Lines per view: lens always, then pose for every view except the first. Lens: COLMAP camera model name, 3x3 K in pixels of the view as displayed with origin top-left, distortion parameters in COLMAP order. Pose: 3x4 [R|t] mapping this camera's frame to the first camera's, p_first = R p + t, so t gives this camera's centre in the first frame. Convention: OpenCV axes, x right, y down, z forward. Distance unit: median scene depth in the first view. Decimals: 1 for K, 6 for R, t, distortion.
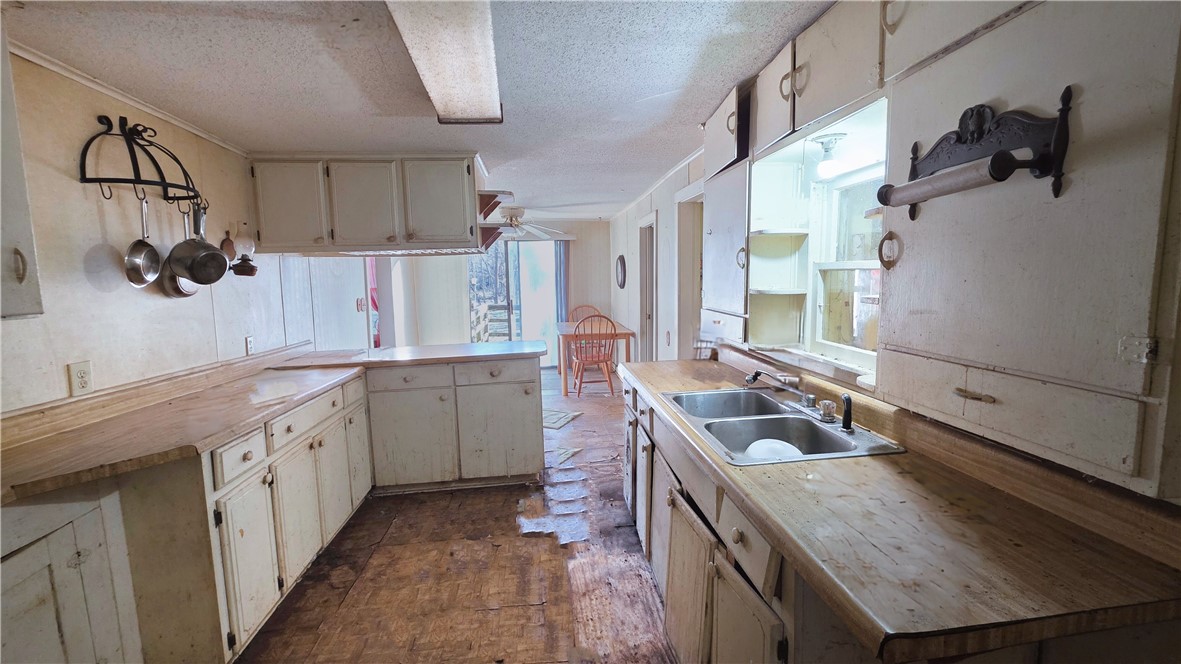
lens RADIAL K [[469.0, 0, 593.0], [0, 469.0, 332.2], [0, 0, 1]] dist [0.000174, 0.000044]
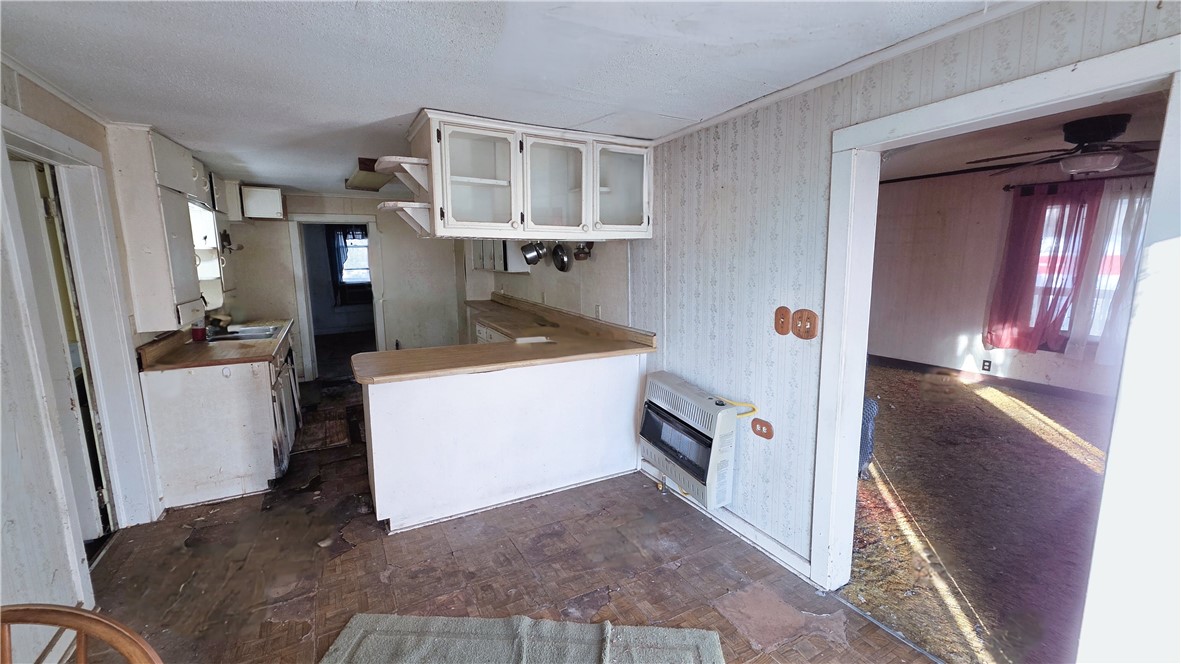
lens RADIAL K [[469.0, 0, 590.5], [0, 469.0, 330.6], [0, 0, 1]] dist [0.000174, 0.000044]
pose [[-0.923496, 0.073878, -0.376426, -0.282362], [-0.032002, 0.963022, 0.267516, -0.378926], [0.382270, 0.259097, -0.886983, 2.980016]]
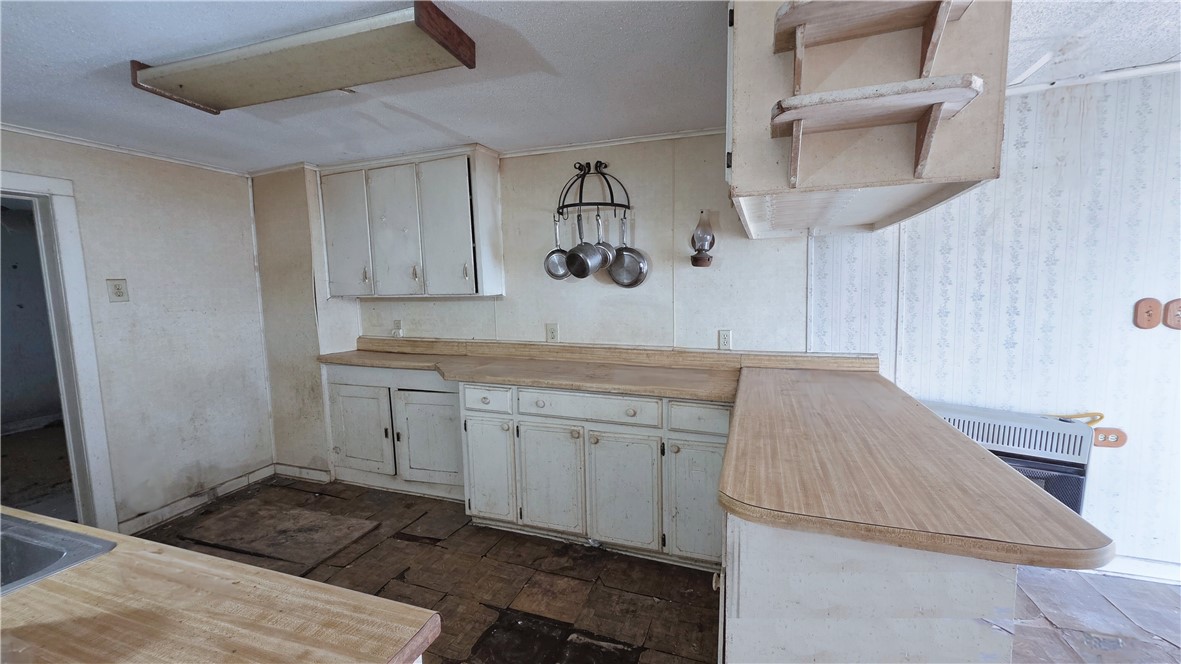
lens RADIAL K [[469.0, 0, 589.1], [0, 469.0, 335.6], [0, 0, 1]] dist [0.000174, 0.000044]
pose [[-0.446476, 0.117915, -0.886992, 0.309005], [-0.074322, 0.982967, 0.168084, -0.162438], [0.891704, 0.140968, -0.430108, 1.584276]]
